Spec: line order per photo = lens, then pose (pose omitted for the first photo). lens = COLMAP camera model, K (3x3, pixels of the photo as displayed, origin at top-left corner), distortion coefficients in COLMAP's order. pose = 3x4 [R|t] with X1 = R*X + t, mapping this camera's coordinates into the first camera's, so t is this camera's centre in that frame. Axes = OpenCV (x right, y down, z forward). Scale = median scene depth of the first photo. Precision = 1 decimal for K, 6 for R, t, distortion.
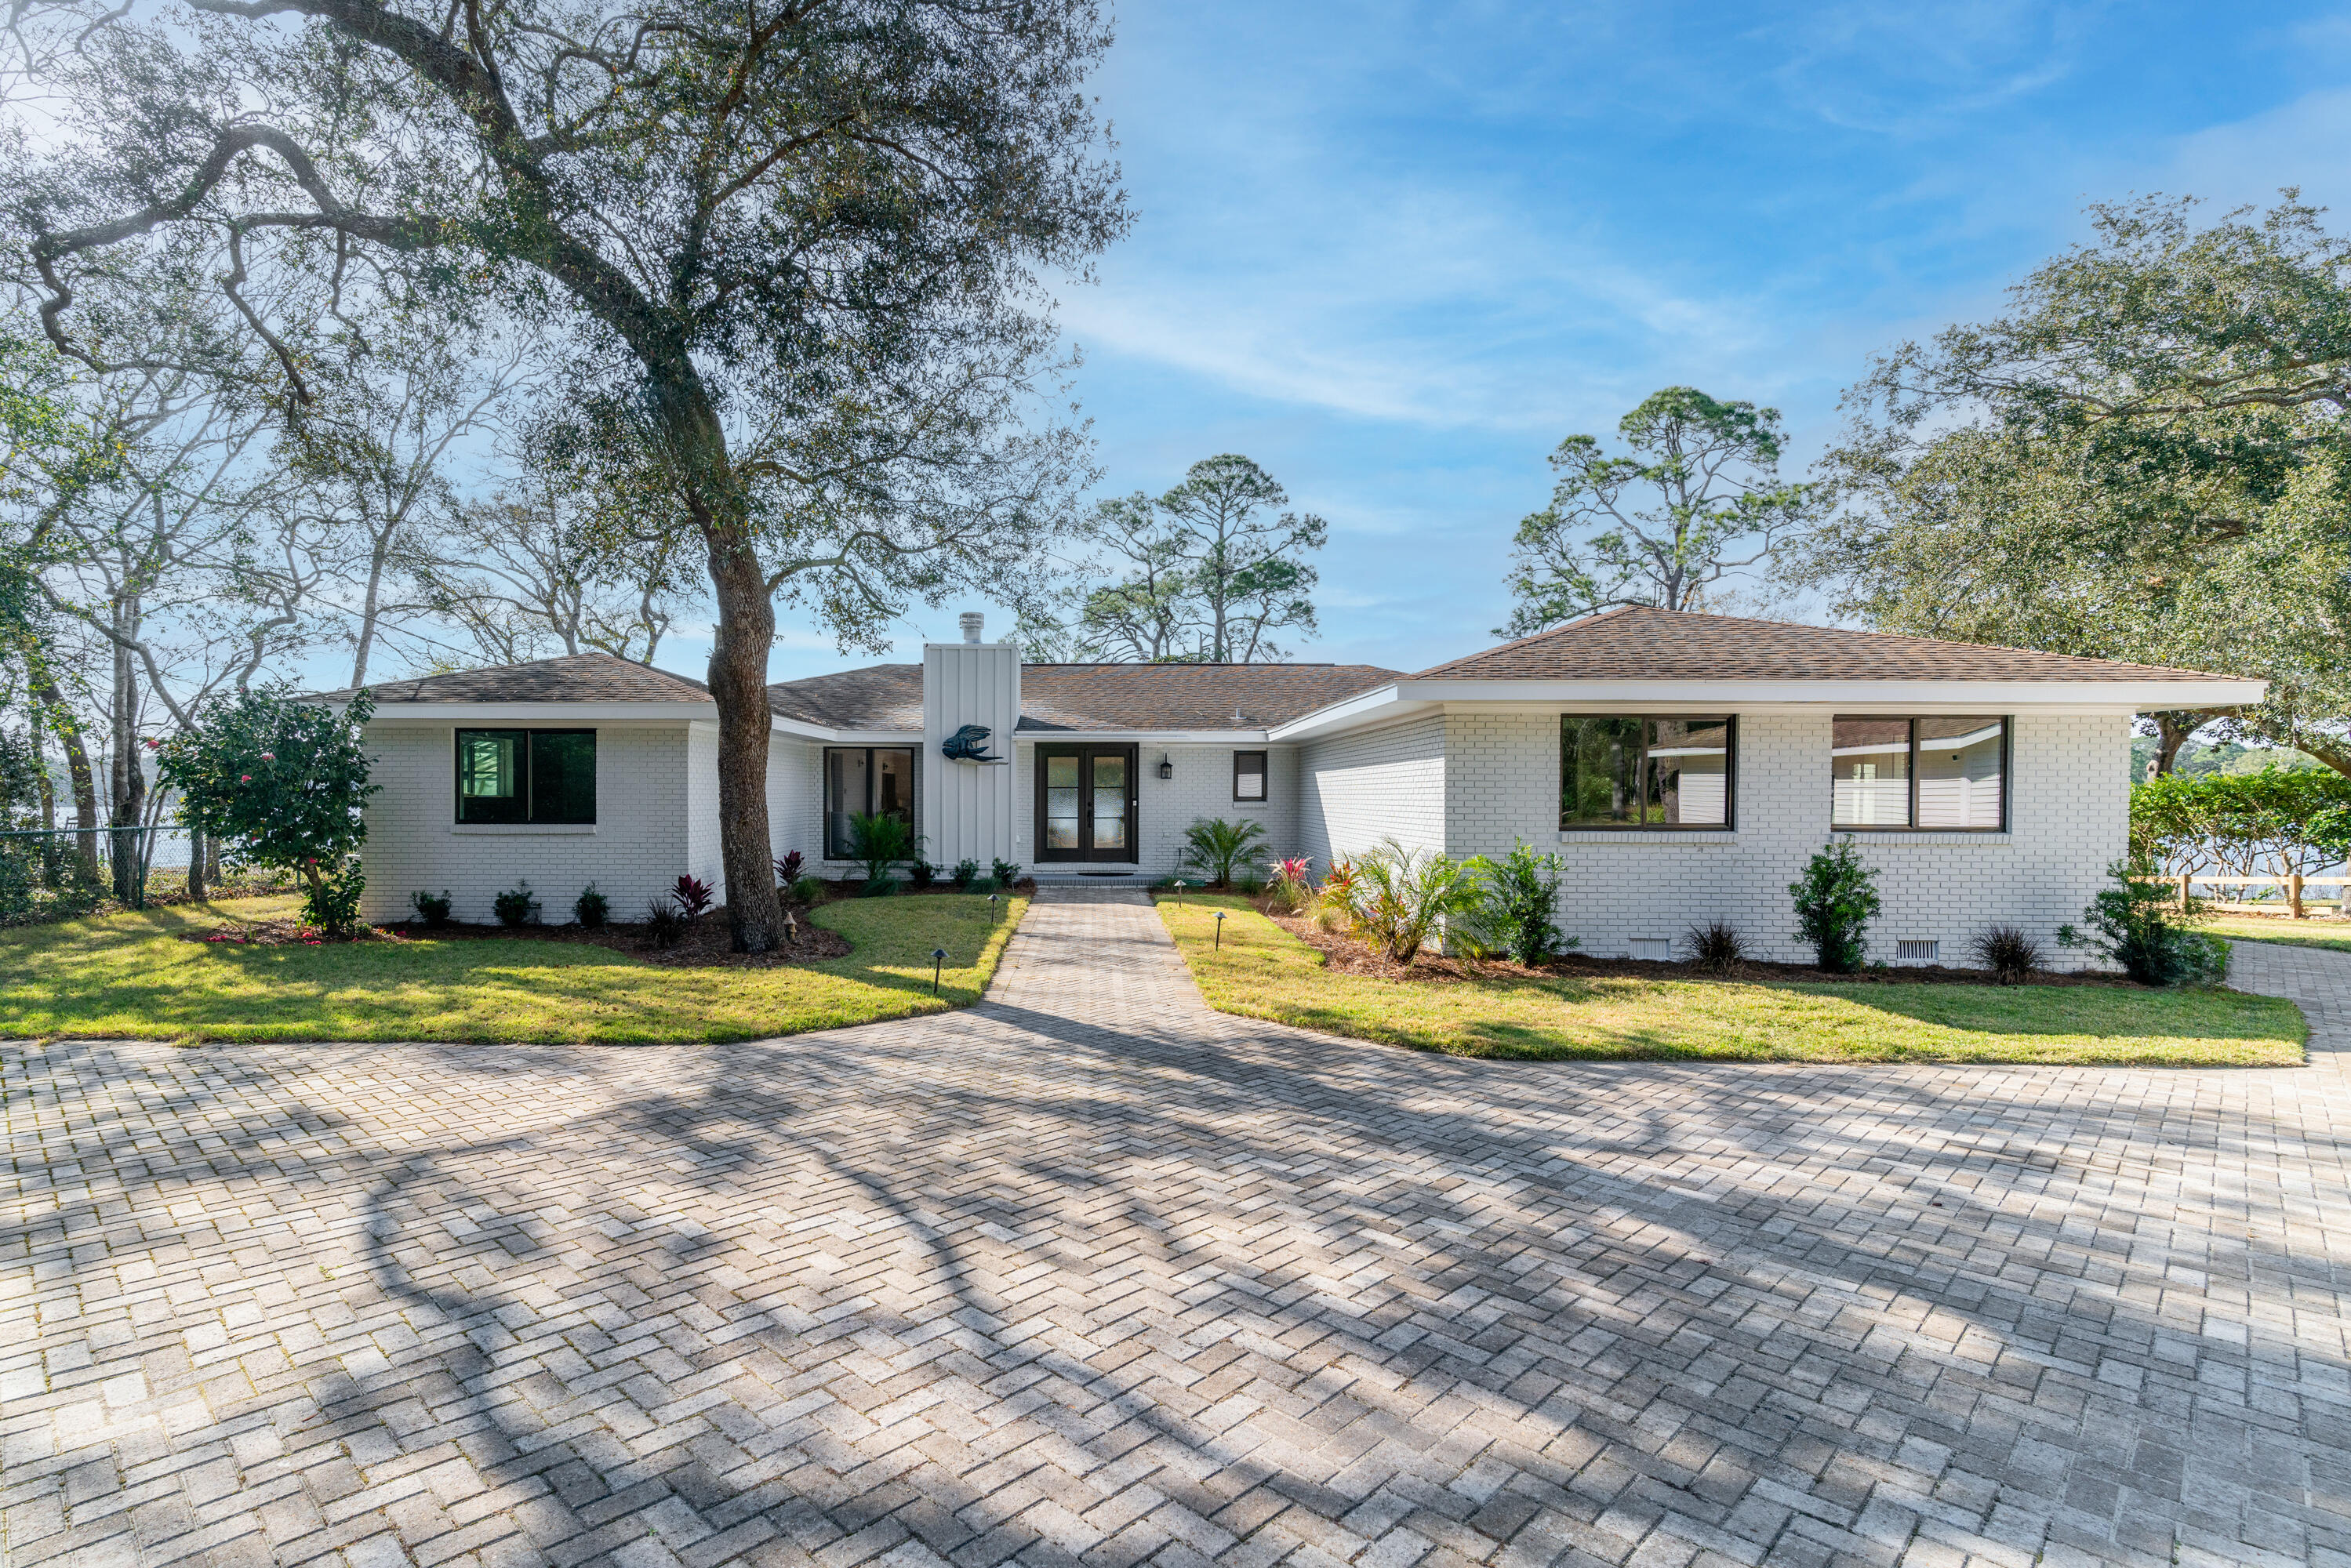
lens RADIAL K [[1111.8, 0, 1163.8], [0, 1111.8, 766.7], [0, 0, 1]] dist [0.003248, -0.000432]
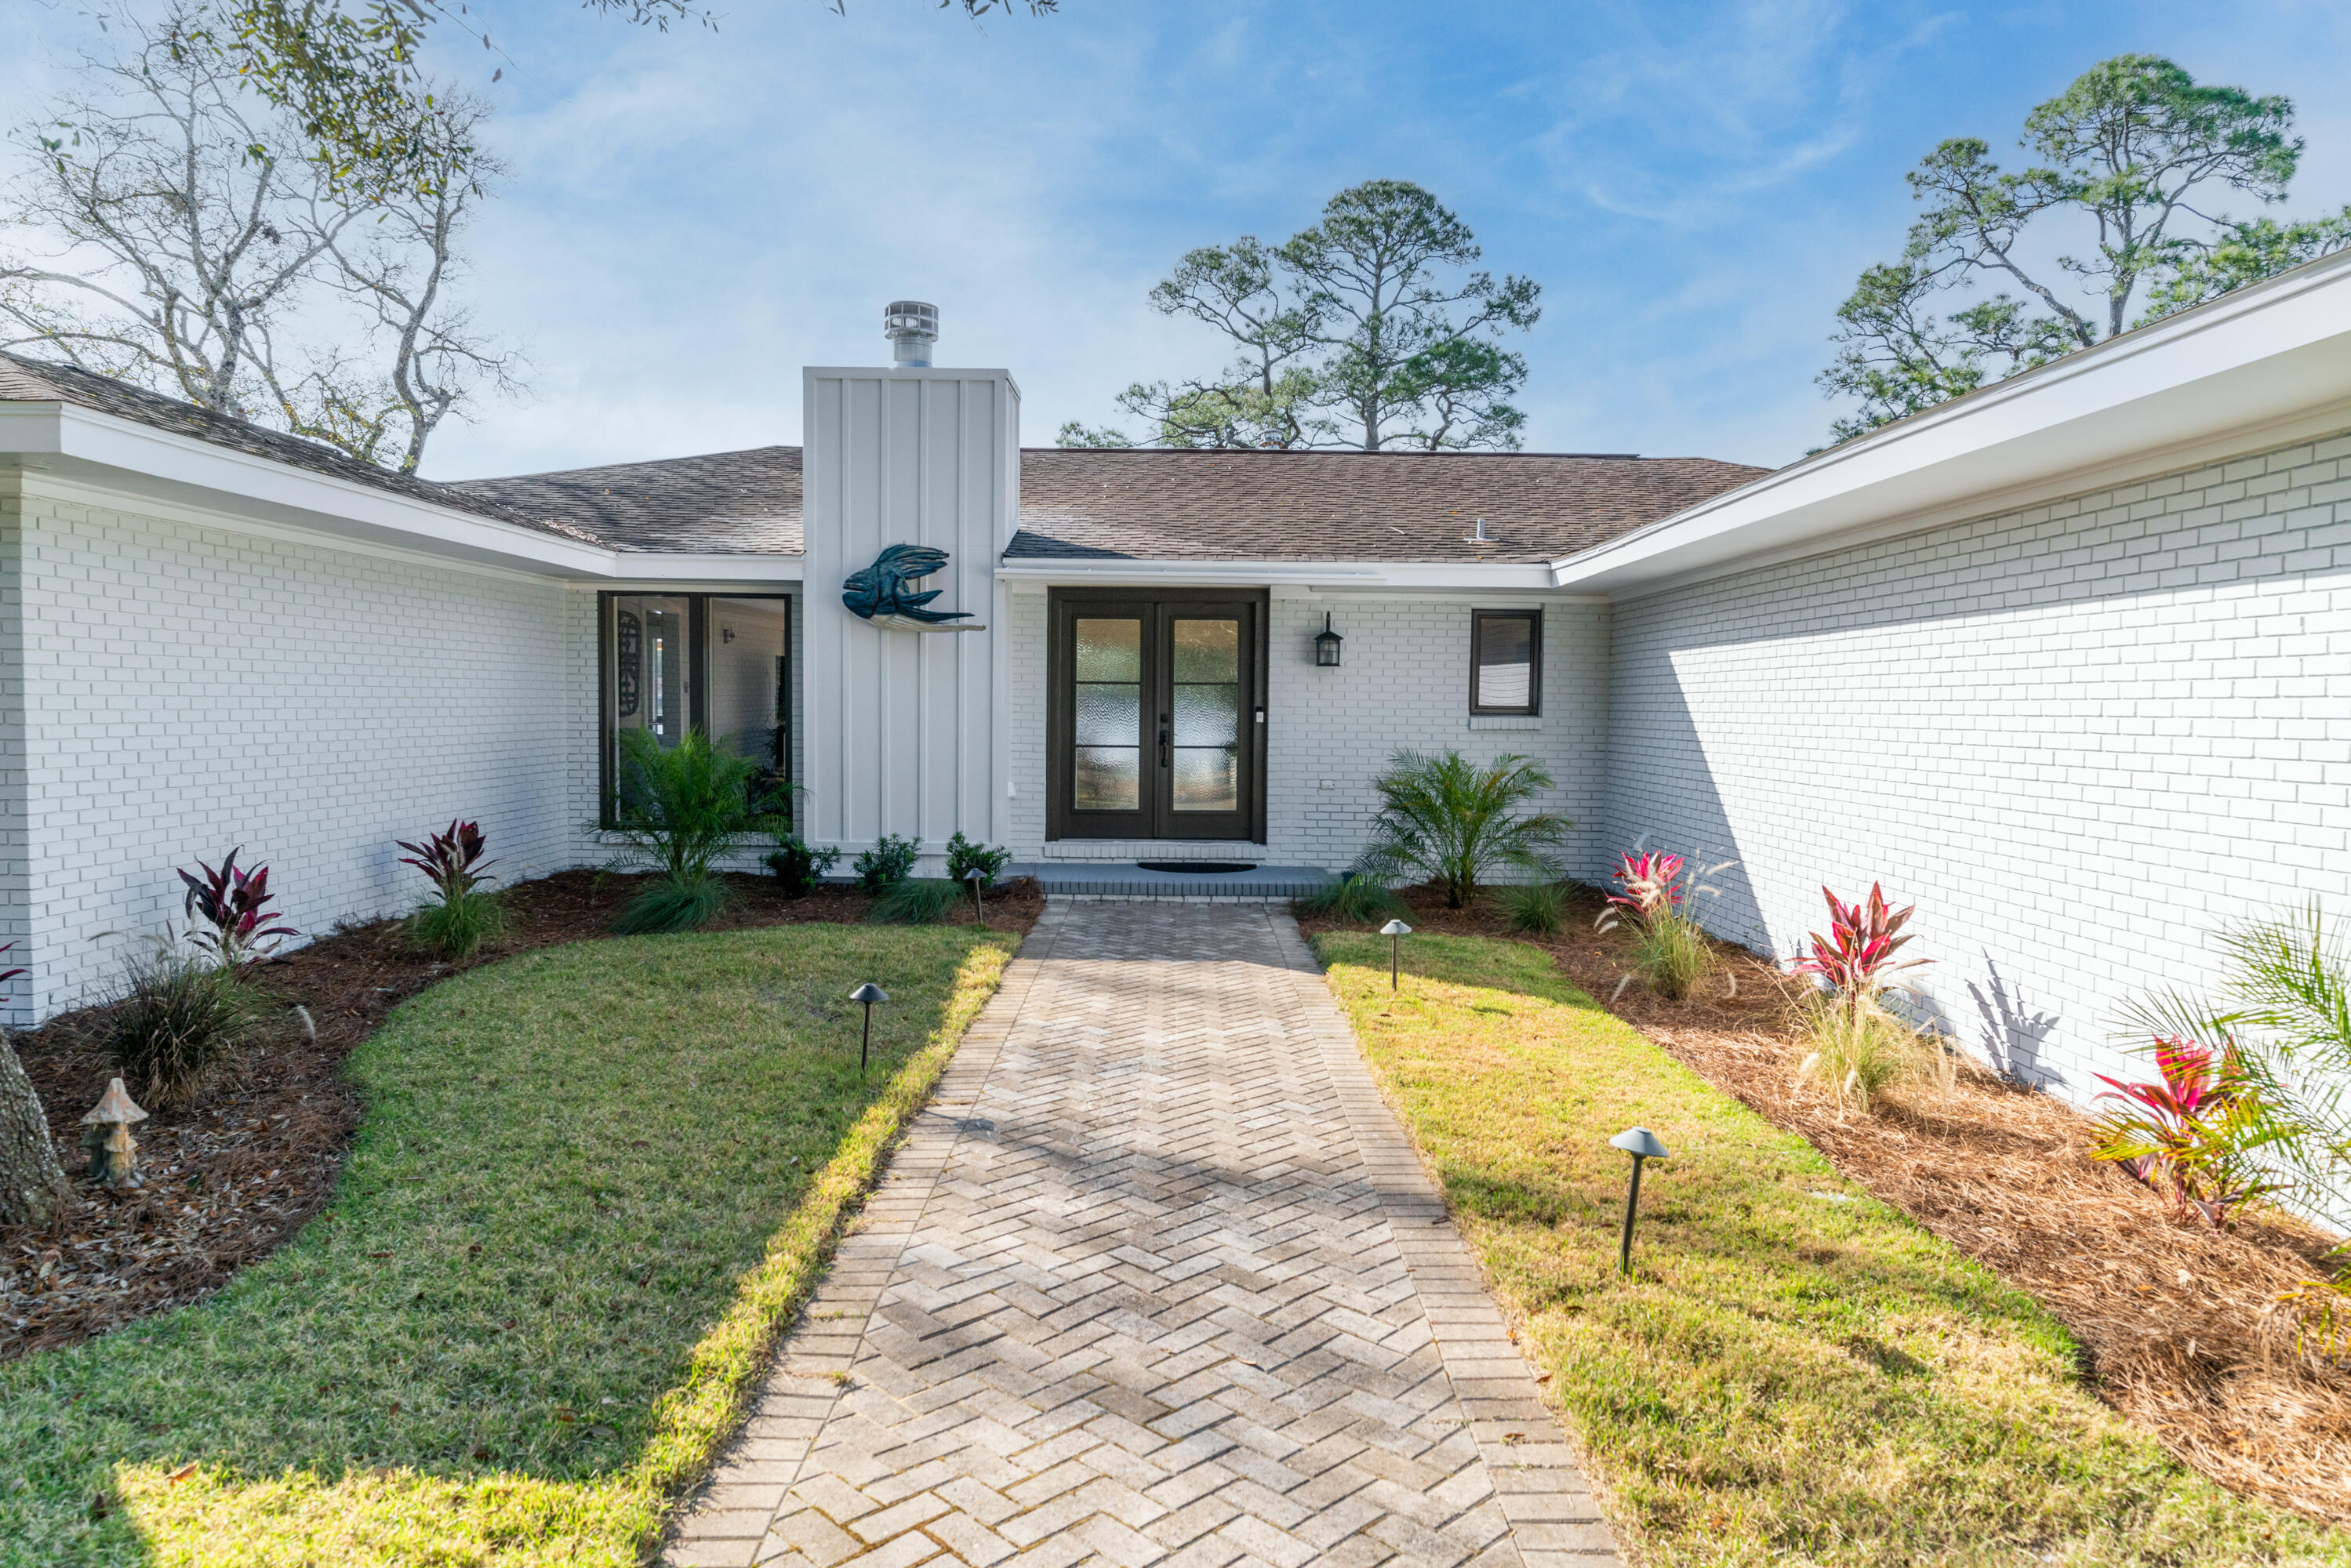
lens RADIAL K [[1575.4, 0, 1253.0], [0, 1575.4, 733.2], [0, 0, 1]] dist [-0.026719, 0.000208]
pose [[0.999857, 0.010178, -0.013502, -0.019939], [-0.009628, 0.999145, 0.040194, 0.012673], [0.013900, -0.040058, 0.999101, 0.335910]]
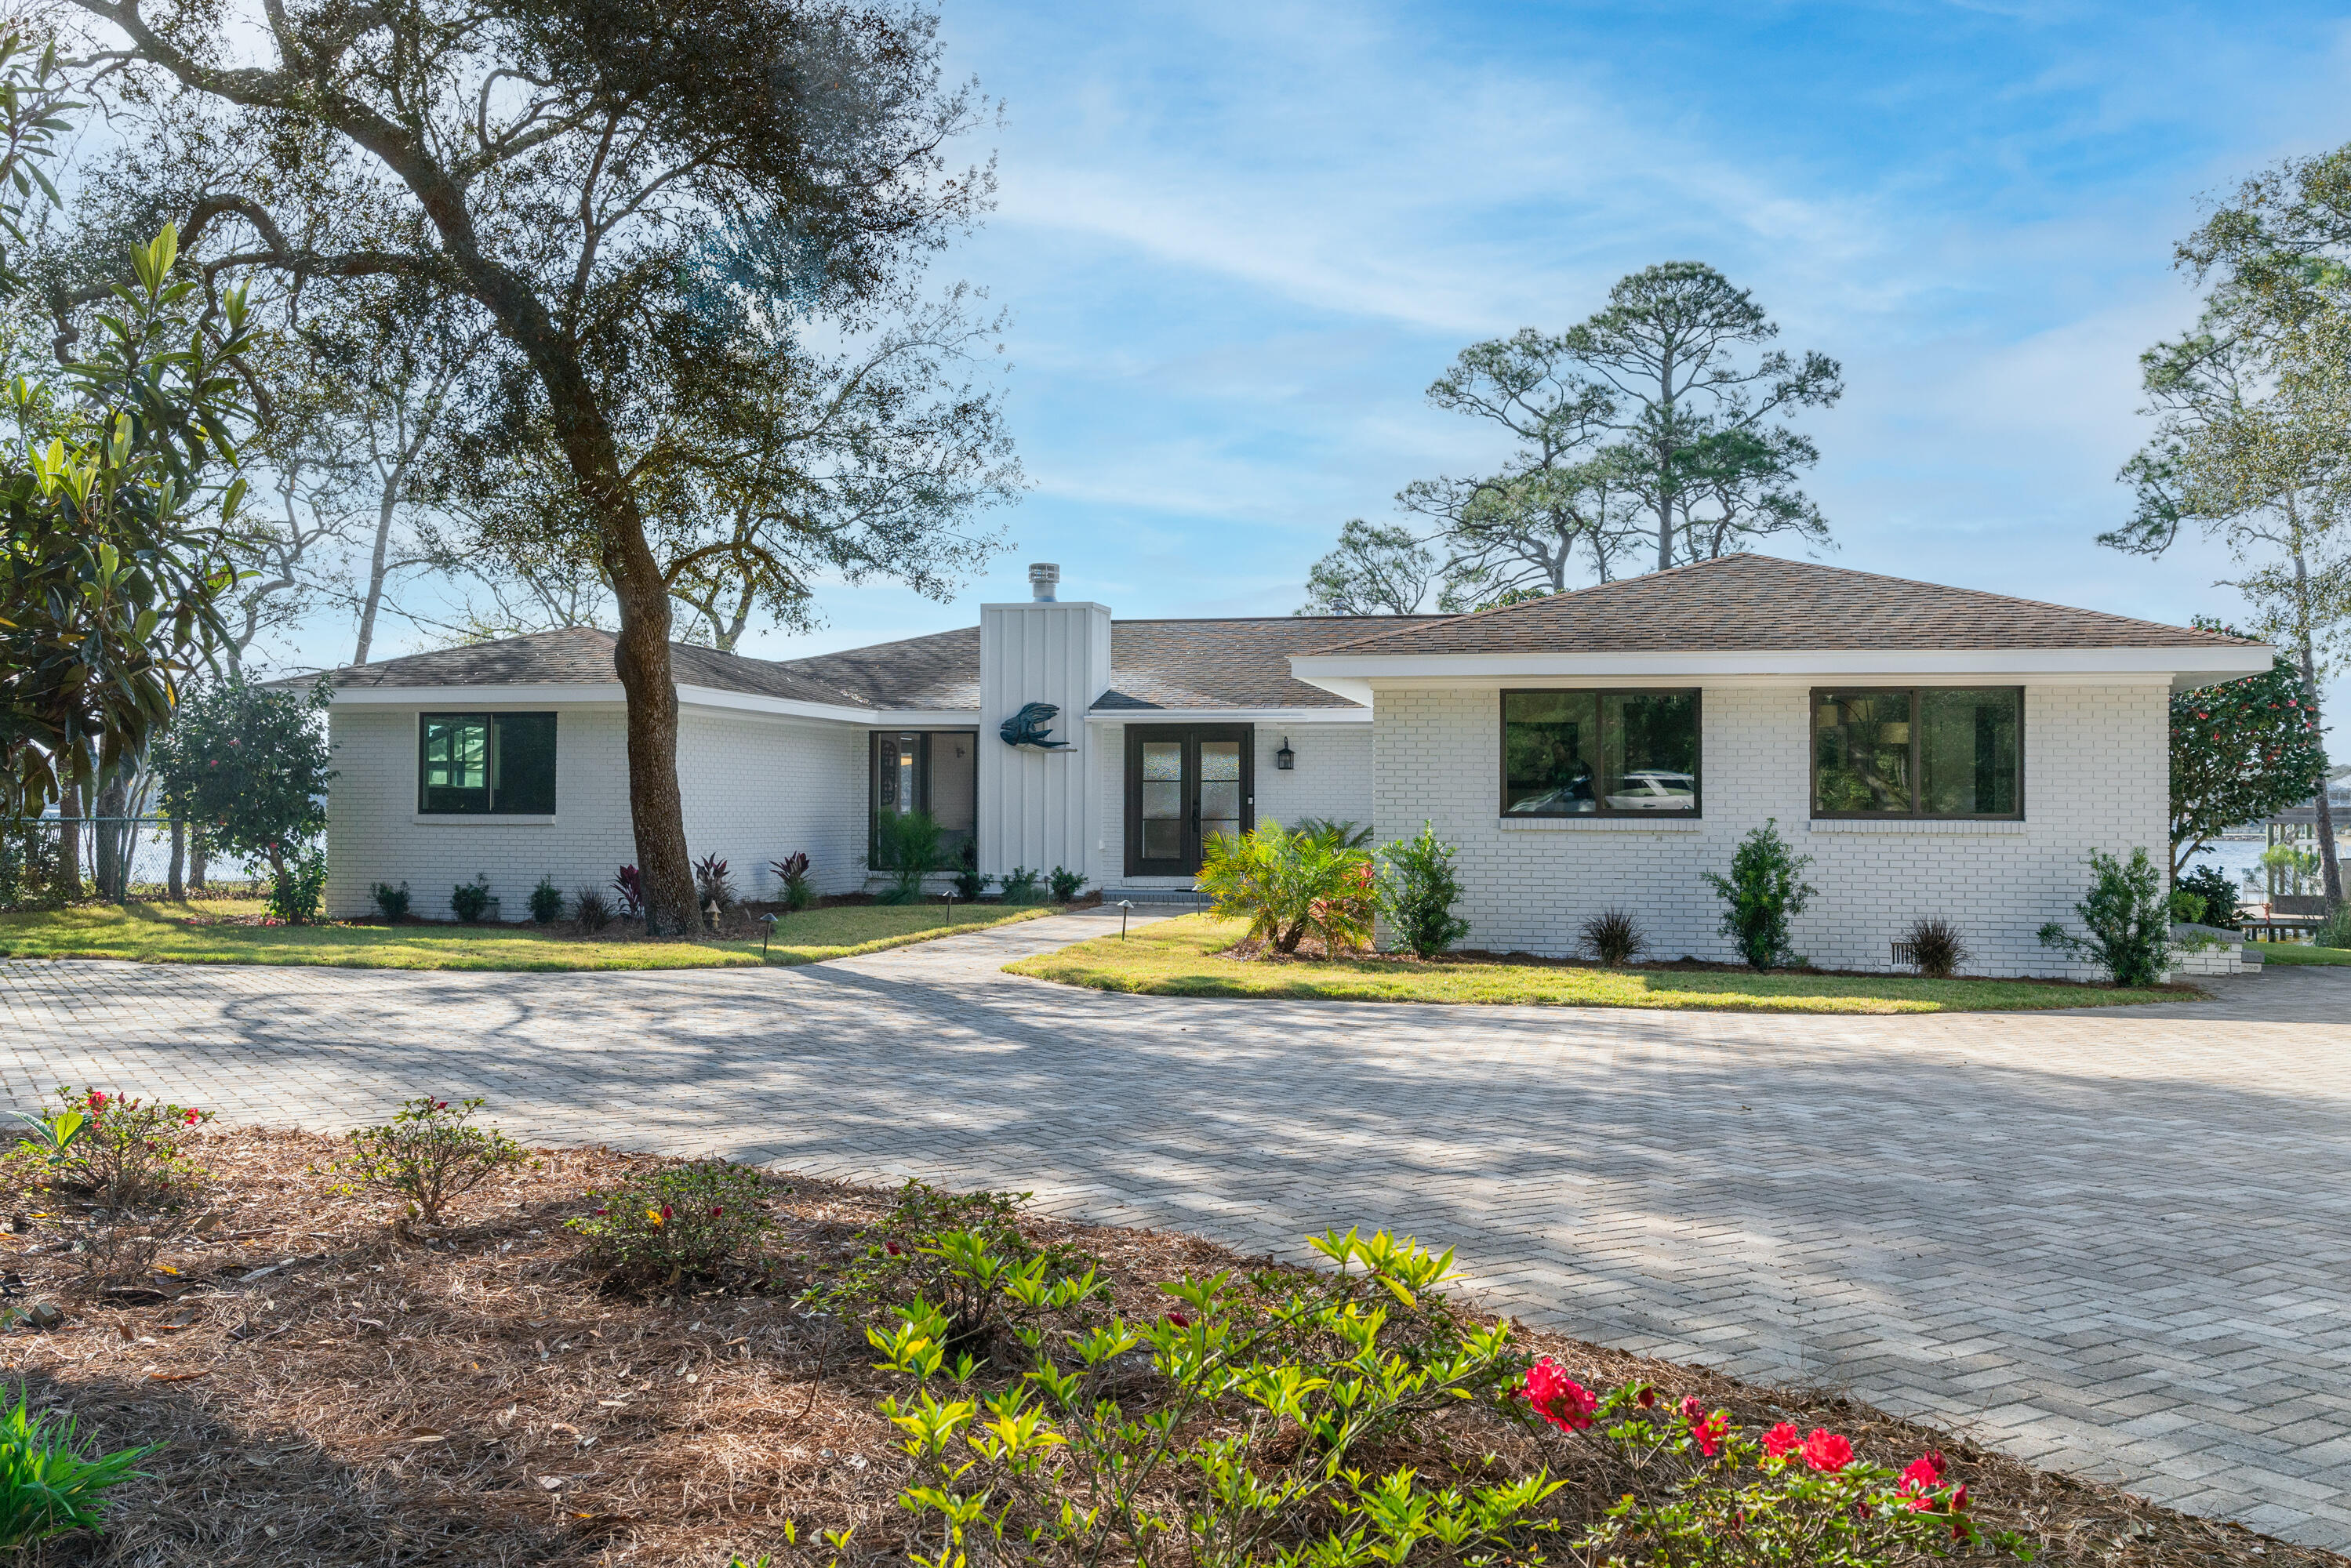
lens RADIAL K [[1912.7, 0, 1396.0], [0, 1912.7, 695.1], [0, 0, 1]] dist [0.003371, 0.007983]
pose [[0.987515, -0.008507, -0.157292, 0.289905], [0.002669, 0.999301, -0.037294, 0.008966], [0.157500, 0.036409, 0.986848, -0.315075]]
